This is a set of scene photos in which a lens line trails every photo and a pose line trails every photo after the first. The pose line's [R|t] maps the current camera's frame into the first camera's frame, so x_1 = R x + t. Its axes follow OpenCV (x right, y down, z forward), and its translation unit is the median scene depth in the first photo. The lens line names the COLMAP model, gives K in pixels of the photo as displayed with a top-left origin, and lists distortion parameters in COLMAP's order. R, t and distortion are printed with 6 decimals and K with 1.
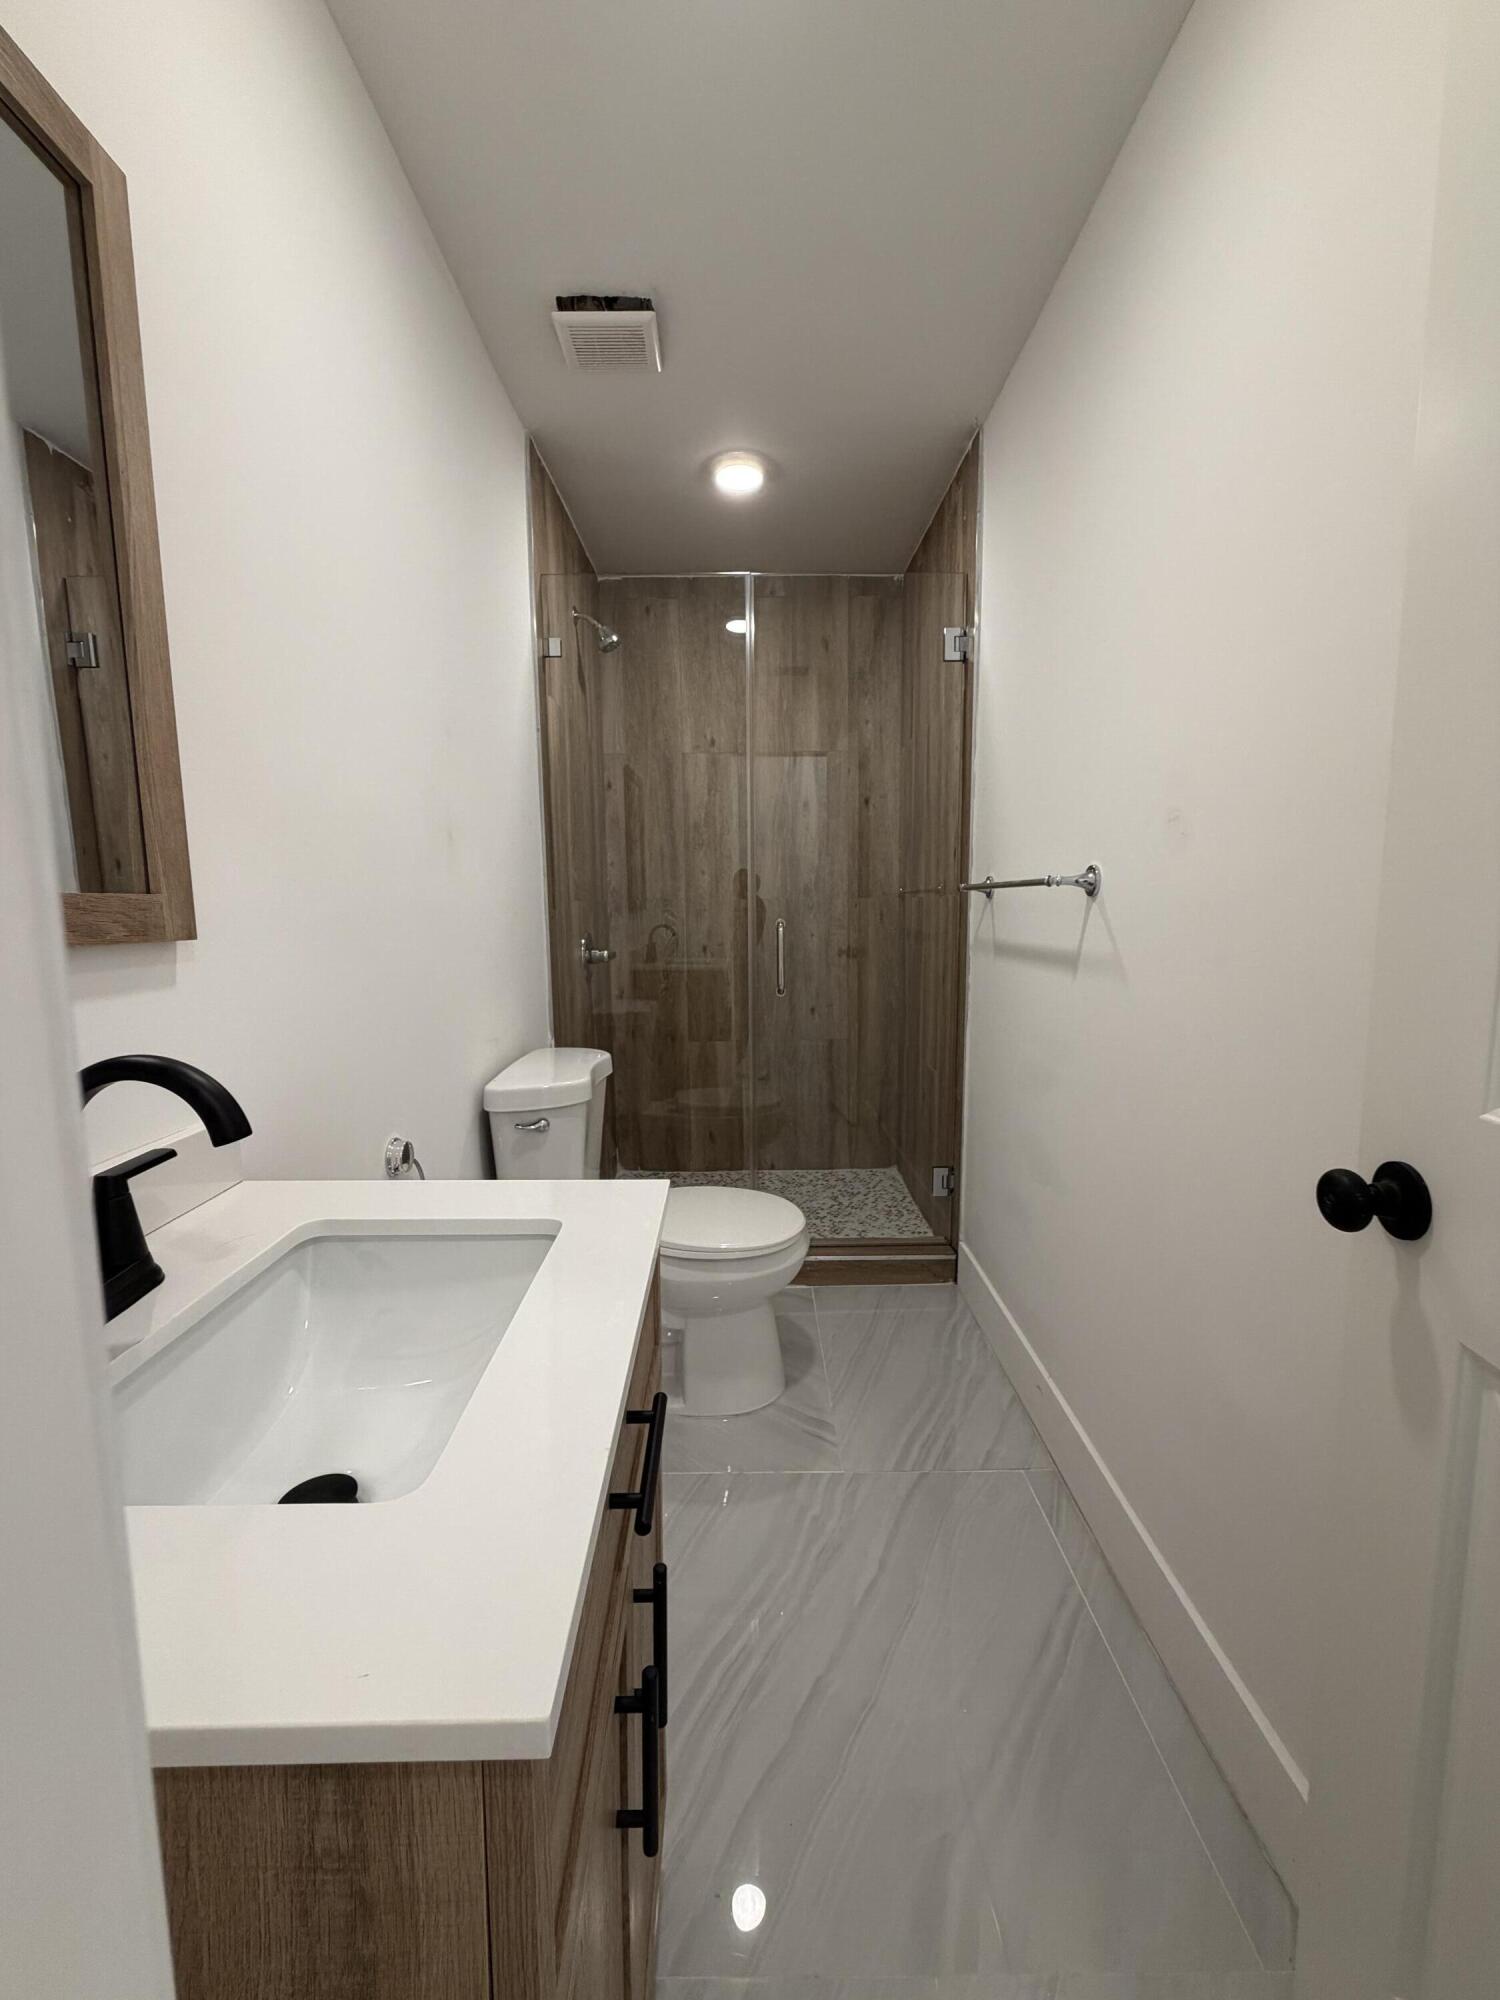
lens RADIAL K [[803.0, 0, 750.0], [0, 803.0, 1000.0], [0, 0, 1]] dist [-0.000626, 0.000386]
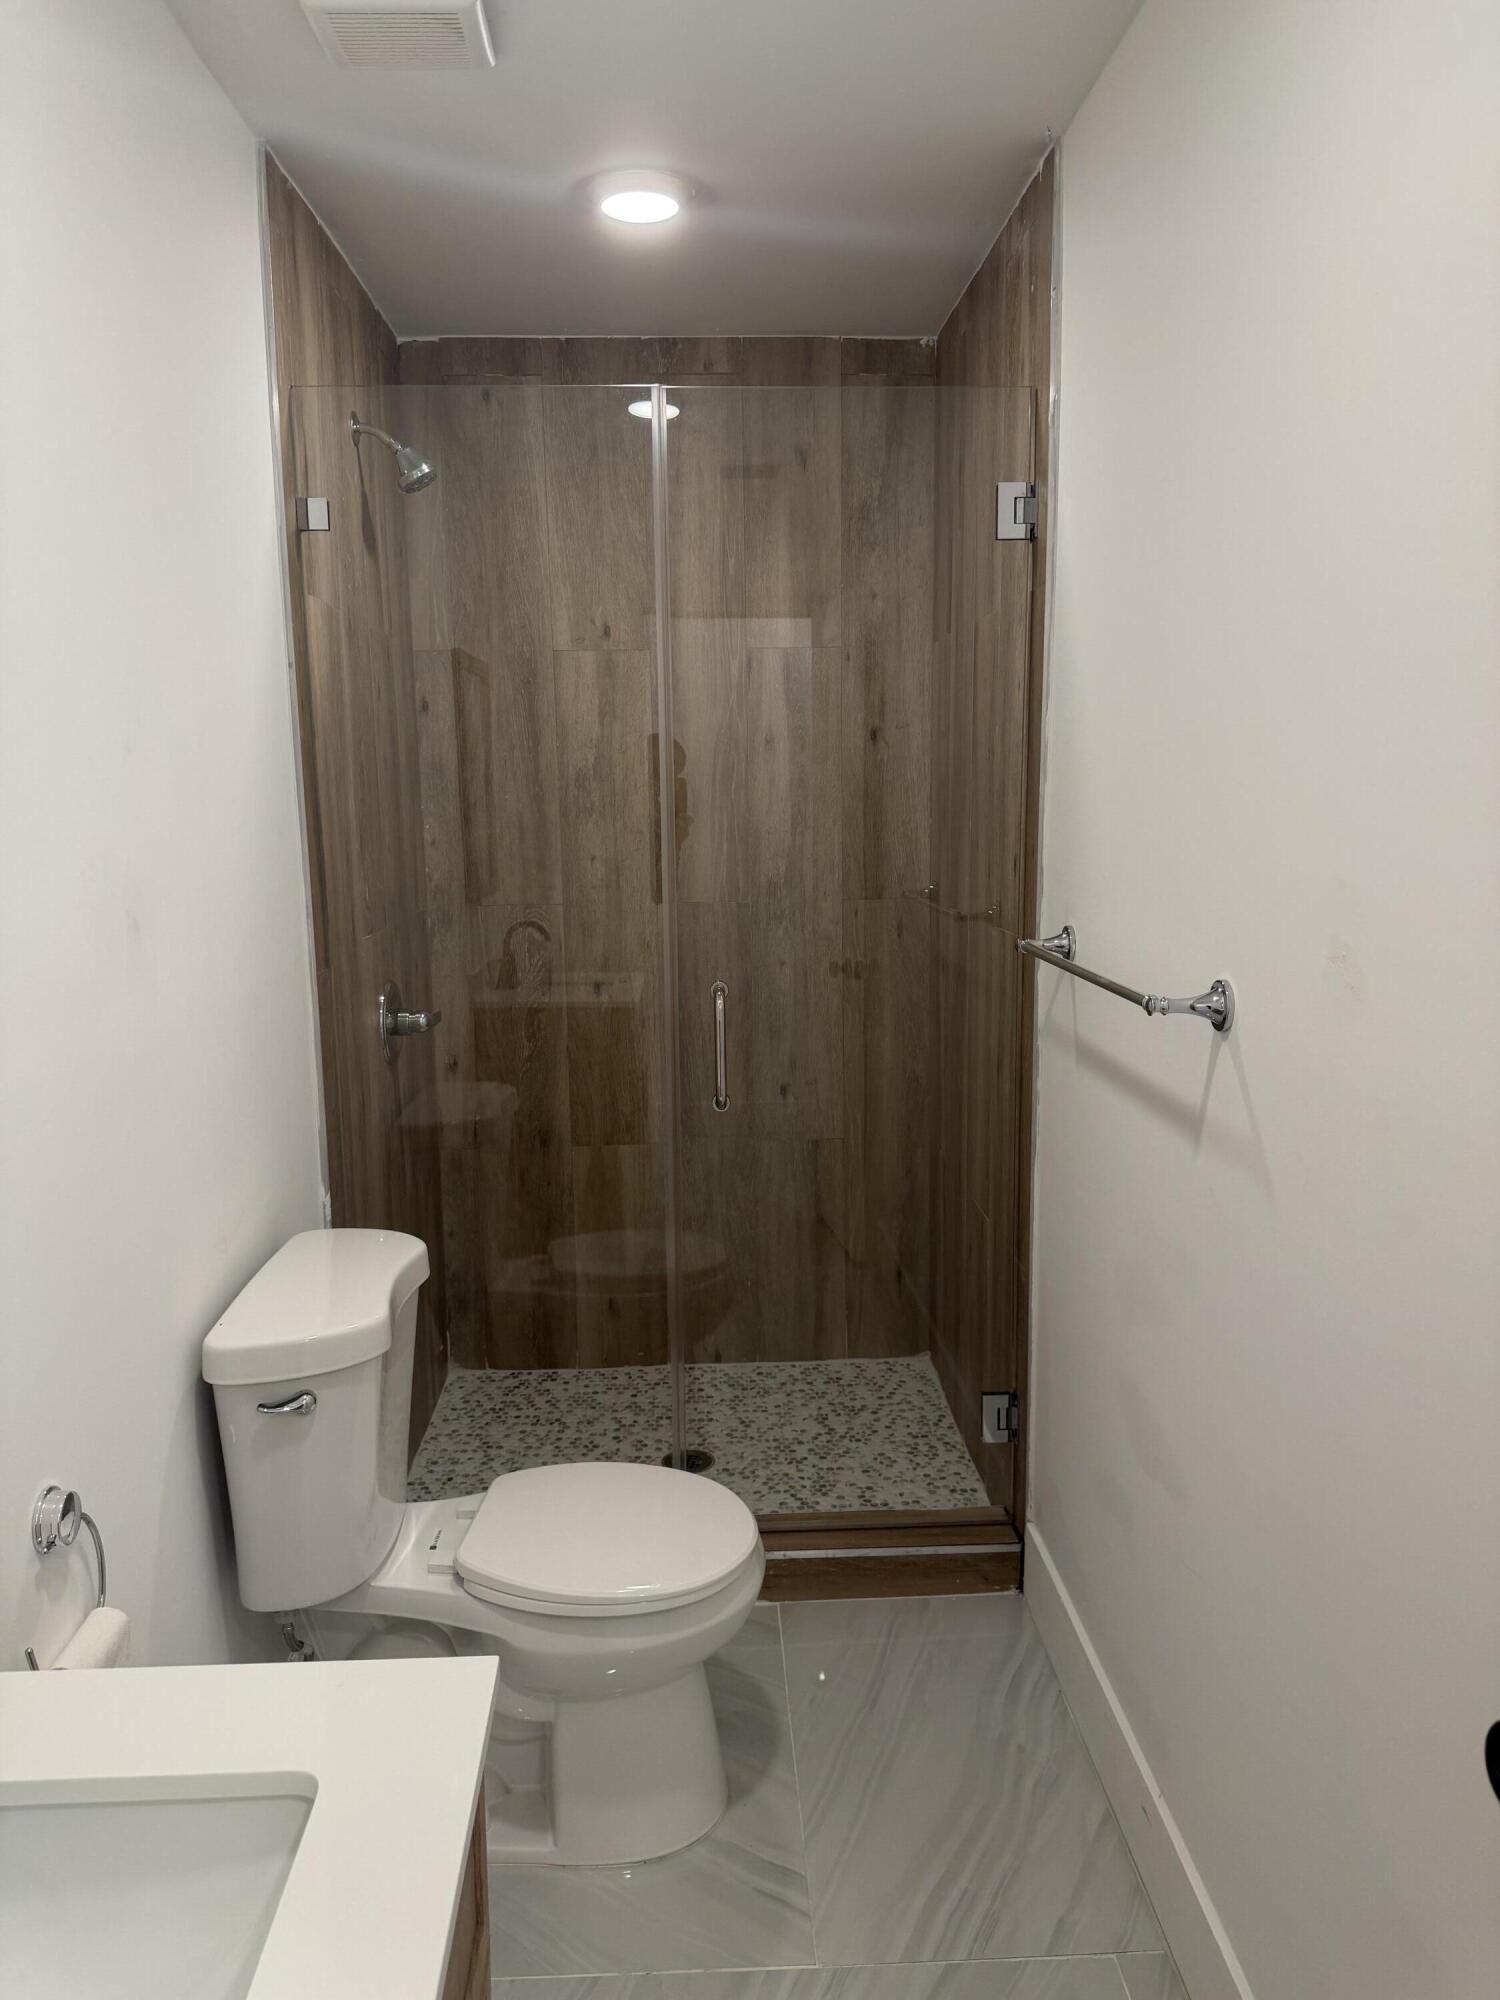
lens RADIAL K [[1411.1, 0, 750.0], [0, 1411.1, 1000.0], [0, 0, 1]] dist [0.121666, -0.193693]
pose [[0.999248, -0.008542, 0.037809, 0.017463], [0.007353, 0.999478, 0.031469, -0.101436], [-0.038058, -0.031168, 0.998789, -0.030345]]
